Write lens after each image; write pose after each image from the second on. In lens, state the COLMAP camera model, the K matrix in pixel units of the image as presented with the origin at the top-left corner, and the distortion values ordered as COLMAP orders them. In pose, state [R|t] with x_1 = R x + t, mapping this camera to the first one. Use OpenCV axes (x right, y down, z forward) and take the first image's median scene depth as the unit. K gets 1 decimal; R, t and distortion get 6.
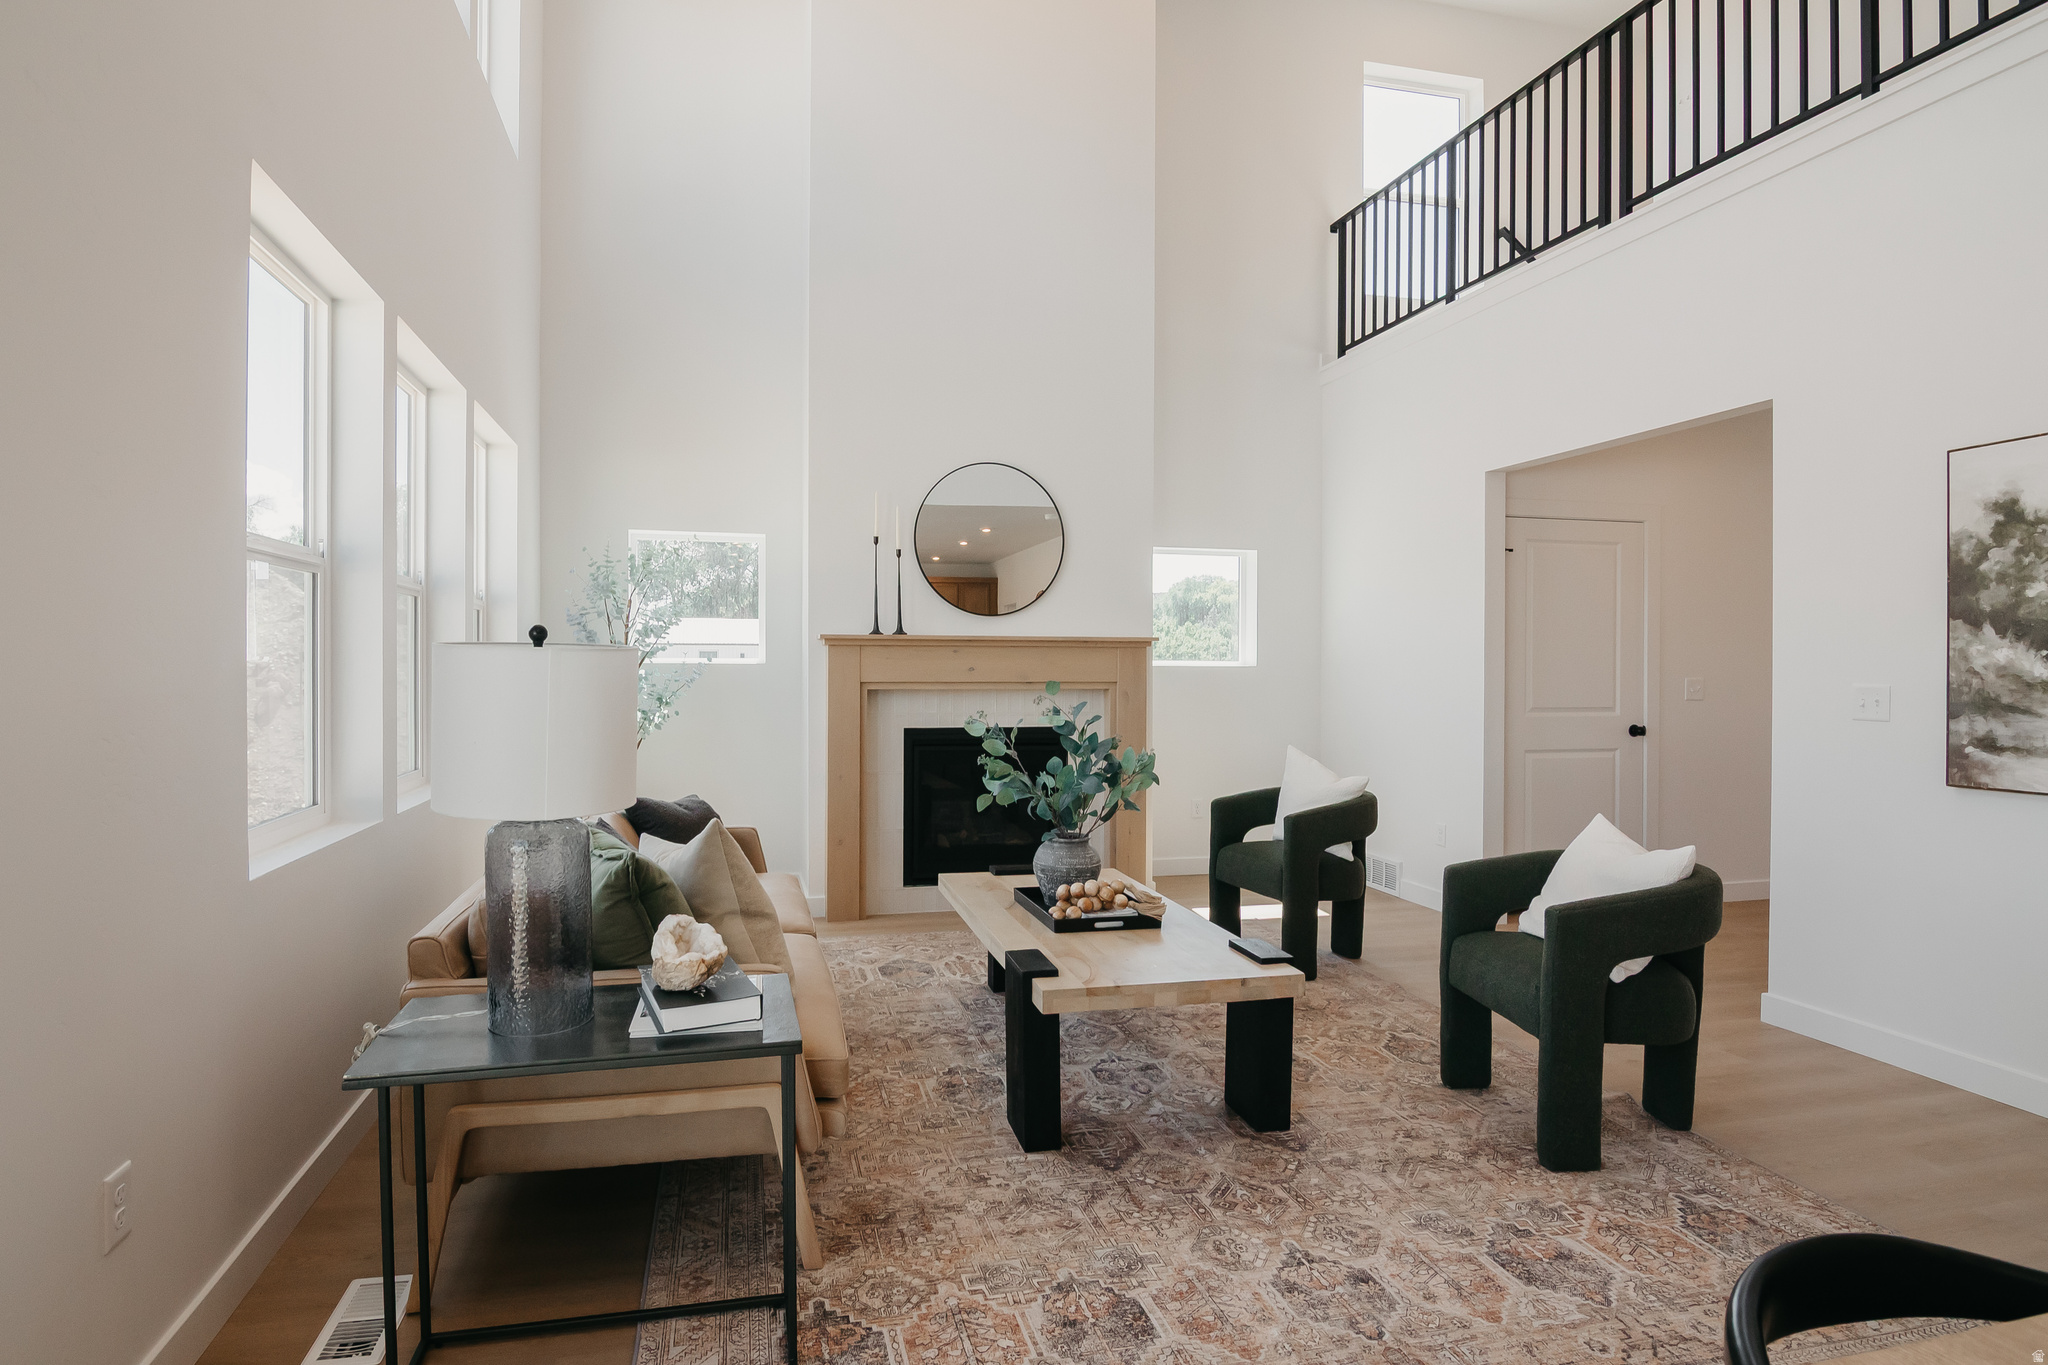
lens RADIAL K [[1052.0, 0, 973.9], [0, 1052.0, 673.5], [0, 0, 1]] dist [-0.003325, -0.013611]
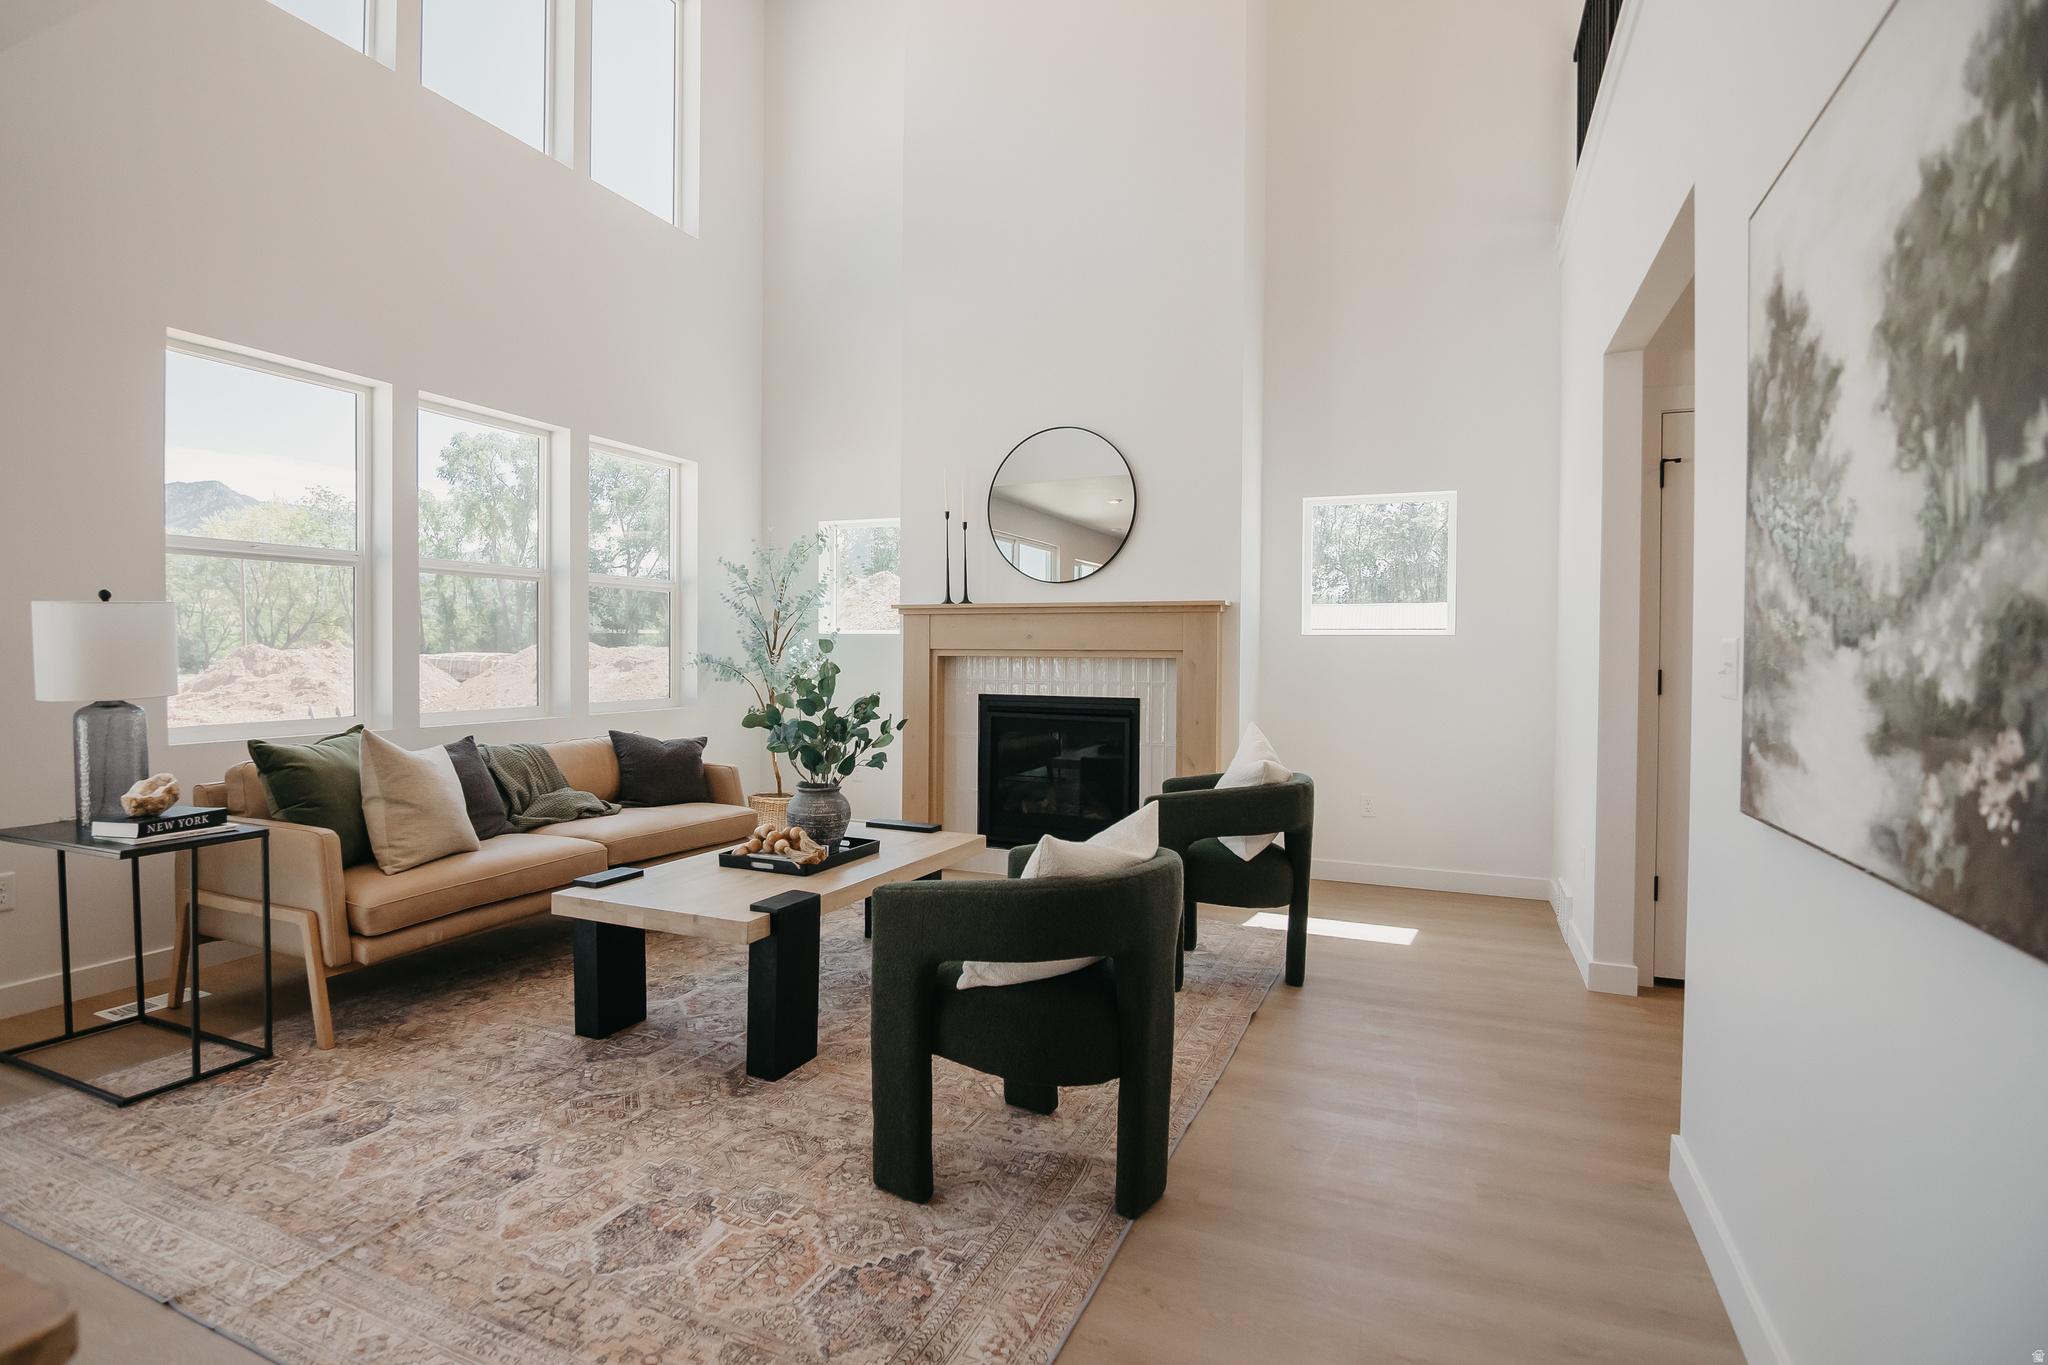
lens RADIAL K [[1052.0, 0, 973.9], [0, 1052.0, 673.5], [0, 0, 1]] dist [-0.003325, -0.013611]
pose [[0.791537, 0.014882, -0.610940, 1.192811], [-0.008101, 0.999871, 0.013861, 0.037455], [0.611068, -0.006022, 0.791555, 0.375478]]
